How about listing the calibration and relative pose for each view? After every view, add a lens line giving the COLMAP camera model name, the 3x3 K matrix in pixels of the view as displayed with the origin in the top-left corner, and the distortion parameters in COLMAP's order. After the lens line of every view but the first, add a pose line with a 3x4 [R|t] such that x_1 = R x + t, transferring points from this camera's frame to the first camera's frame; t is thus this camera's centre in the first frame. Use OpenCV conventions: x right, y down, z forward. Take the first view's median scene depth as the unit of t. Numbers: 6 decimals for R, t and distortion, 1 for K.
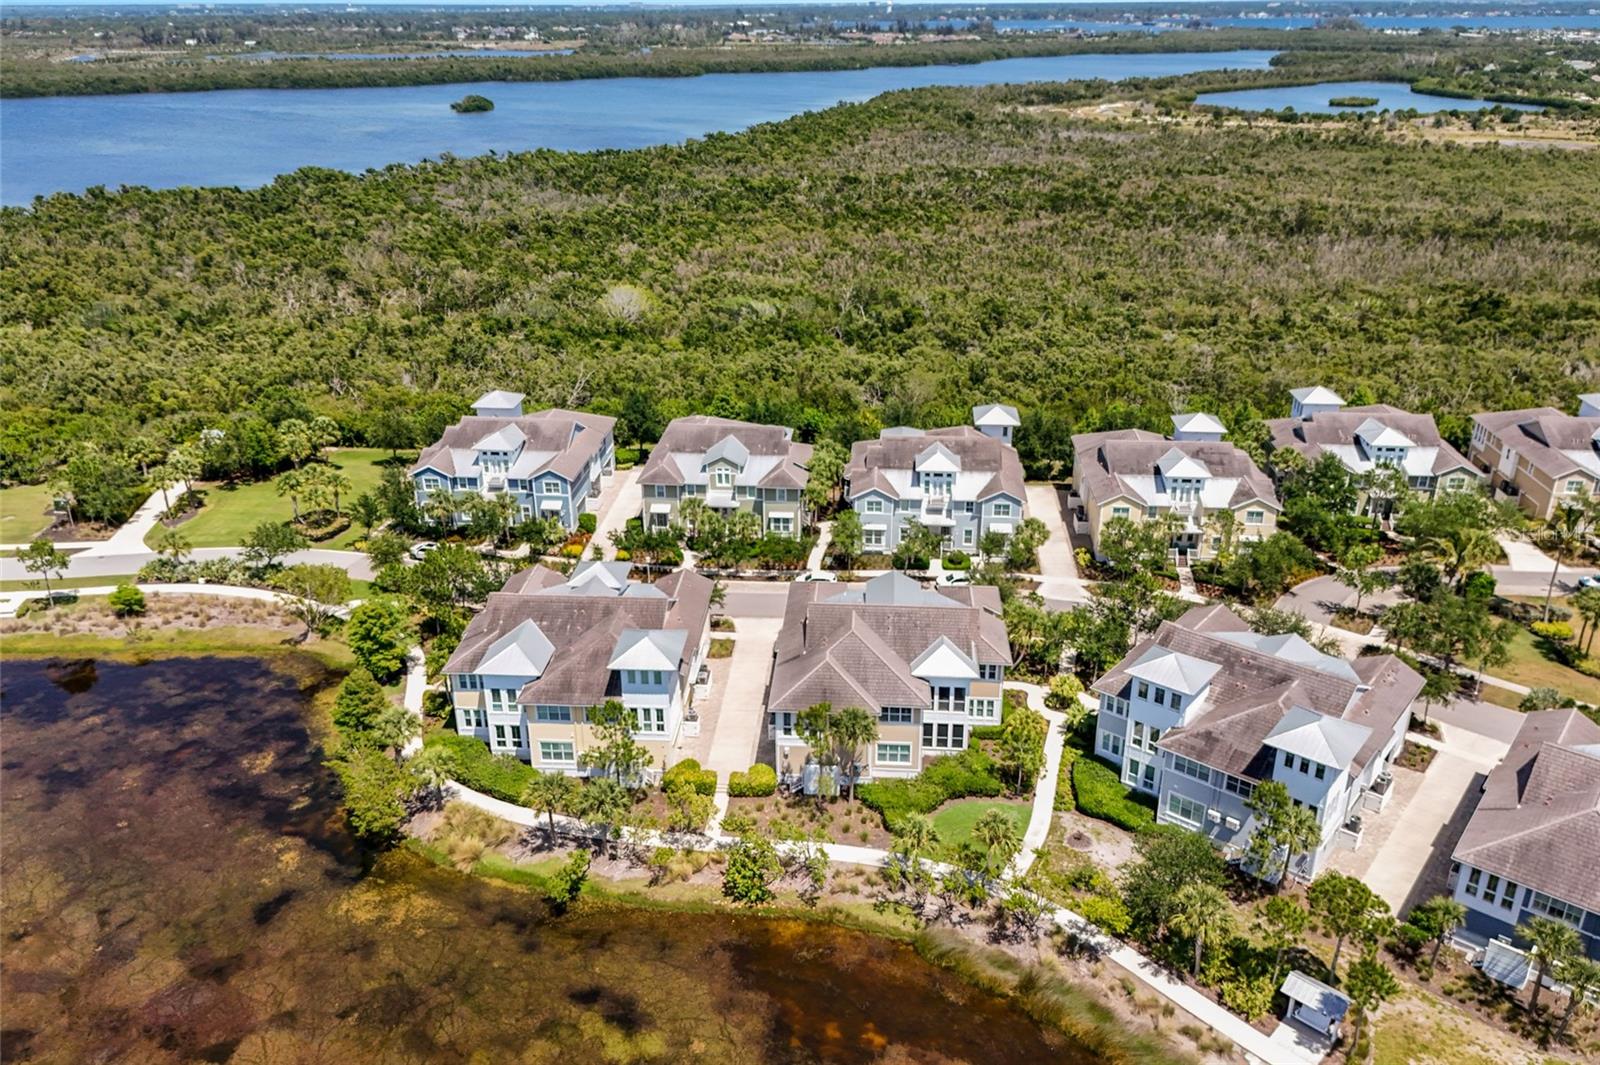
lens RADIAL K [[1173.9, 0, 796.3], [0, 1173.9, 533.3], [0, 0, 1]] dist [0.051087, -0.065179]
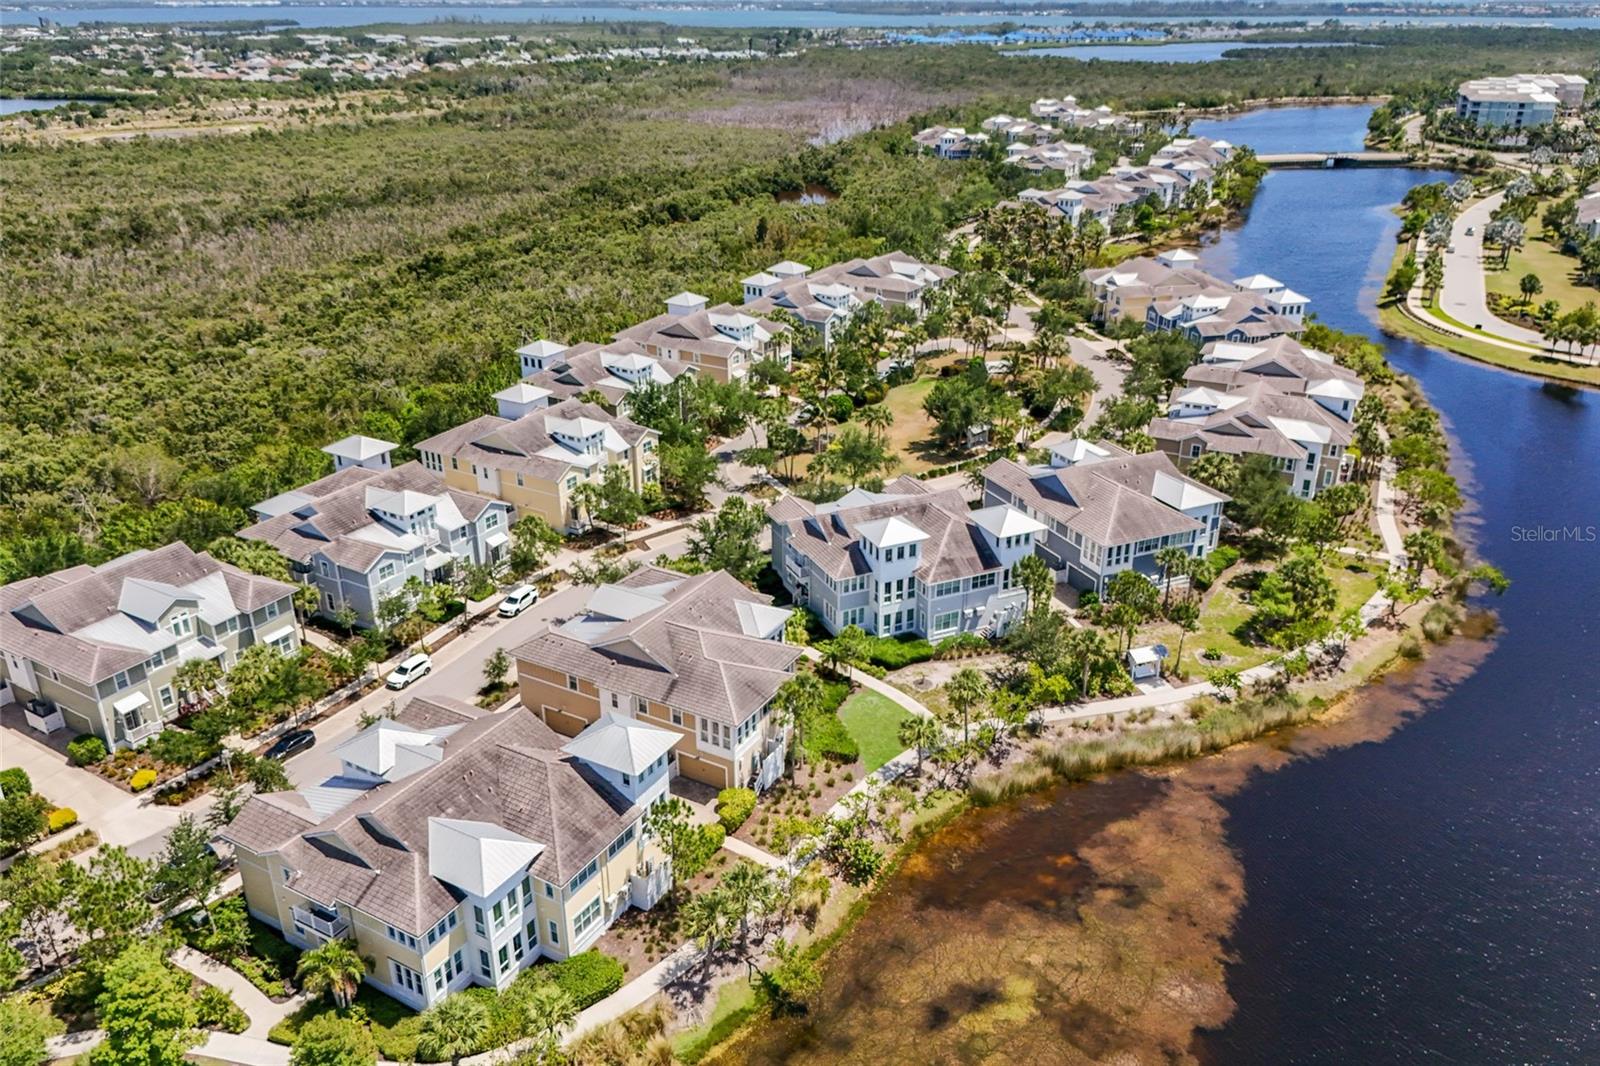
lens RADIAL K [[1173.9, 0, 796.3], [0, 1173.9, 533.8], [0, 0, 1]] dist [0.051087, -0.065179]
pose [[0.456158, -0.370386, 0.809156, -0.773725], [0.370131, 0.905854, 0.205989, -0.183081], [-0.809273, 0.205531, 0.550304, 0.436160]]
